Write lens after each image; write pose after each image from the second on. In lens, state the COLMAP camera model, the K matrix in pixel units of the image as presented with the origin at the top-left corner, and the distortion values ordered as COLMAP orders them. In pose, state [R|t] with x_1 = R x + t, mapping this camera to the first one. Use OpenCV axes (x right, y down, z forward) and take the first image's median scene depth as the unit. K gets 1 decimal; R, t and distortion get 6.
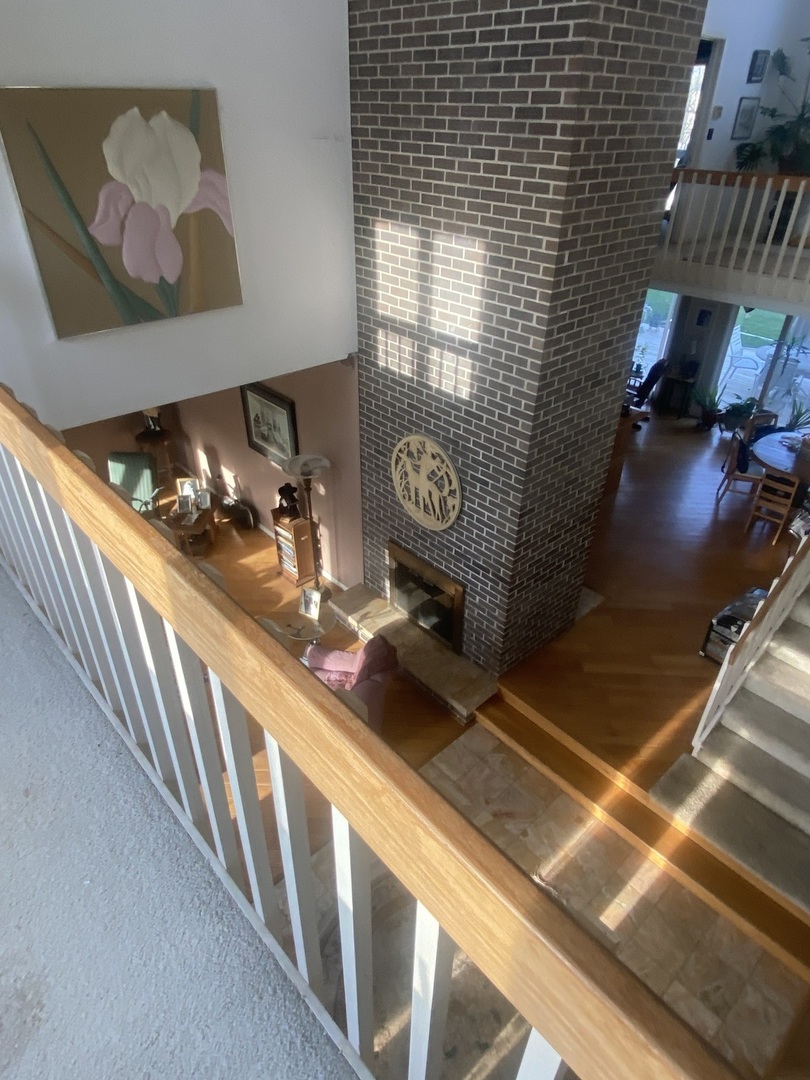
lens RADIAL K [[641.6, 0, 405.0], [0, 641.6, 540.0], [0, 0, 1]] dist [0.030670, -0.042106]
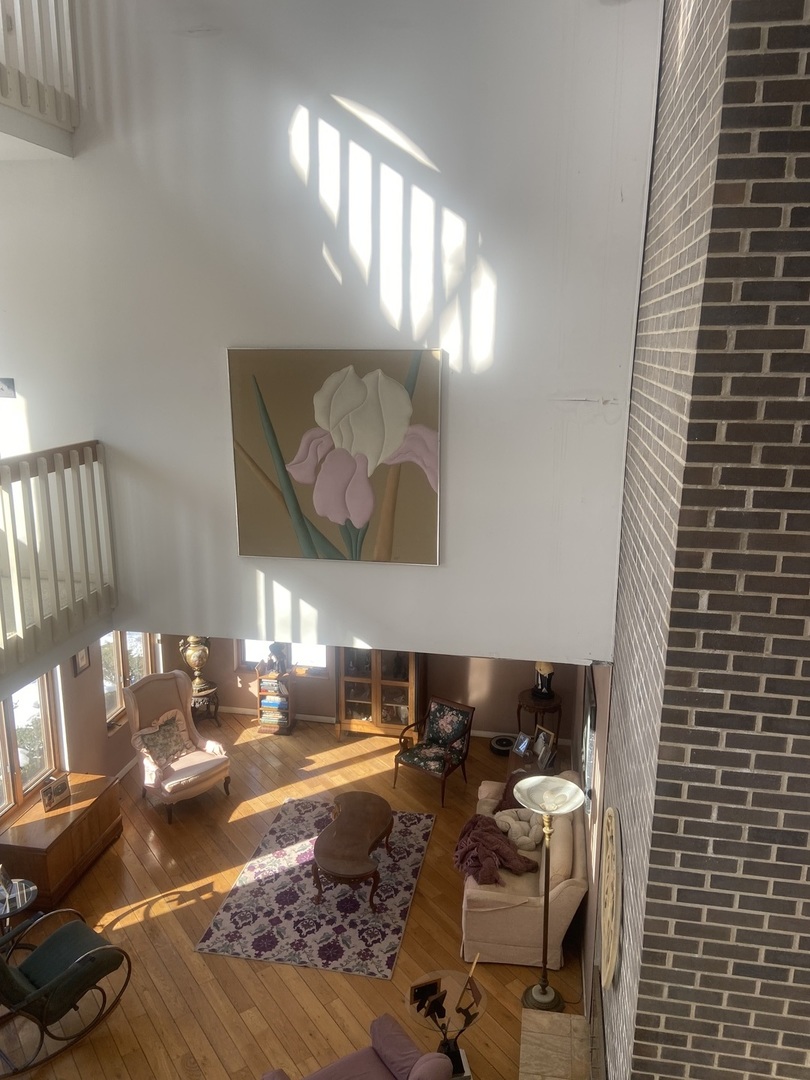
lens RADIAL K [[813.0, 0, 405.0], [0, 813.0, 540.0], [0, 0, 1]] dist [0.148525, -0.184657]
pose [[0.614195, 0.179168, -0.768546, 0.515251], [-0.439678, 0.886418, -0.144728, -0.211108], [0.655322, 0.426804, 0.623210, 0.277990]]
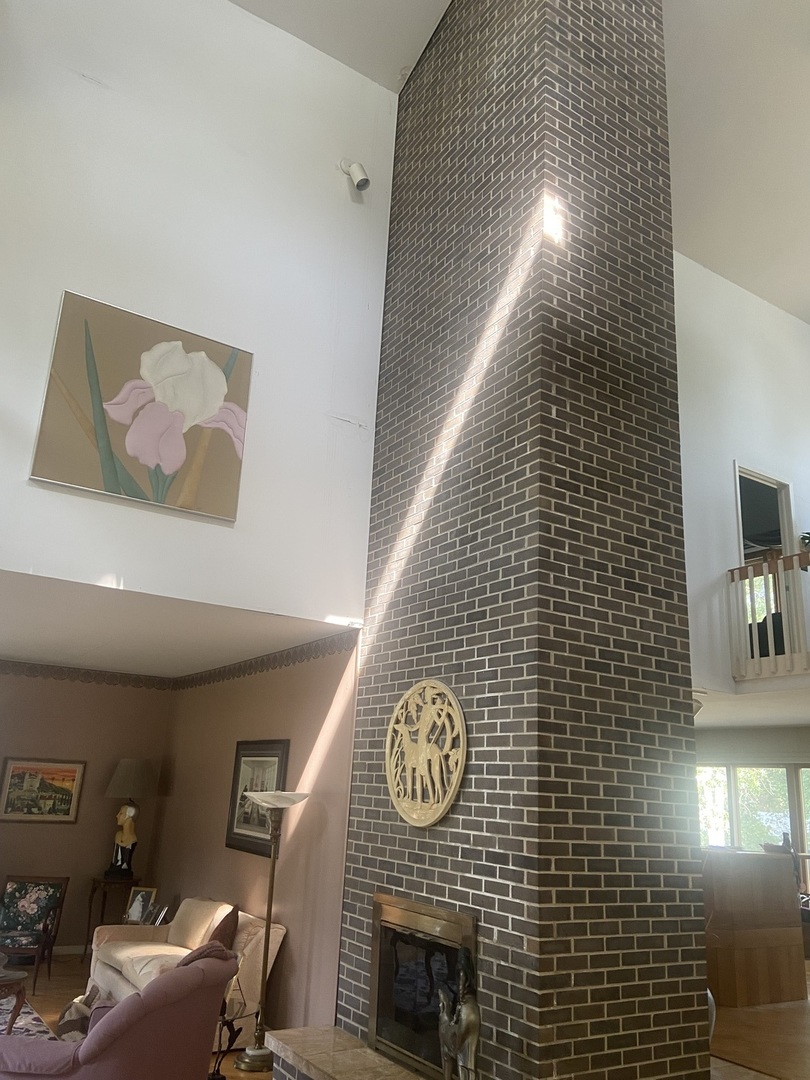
lens RADIAL K [[813.0, 0, 405.0], [0, 813.0, 540.0], [0, 0, 1]] dist [0.148525, -0.184657]
pose [[0.985620, -0.014096, -0.168386, 0.188305], [-0.123002, 0.623414, -0.772156, 0.527987], [0.115859, 0.781765, 0.612716, 0.299075]]
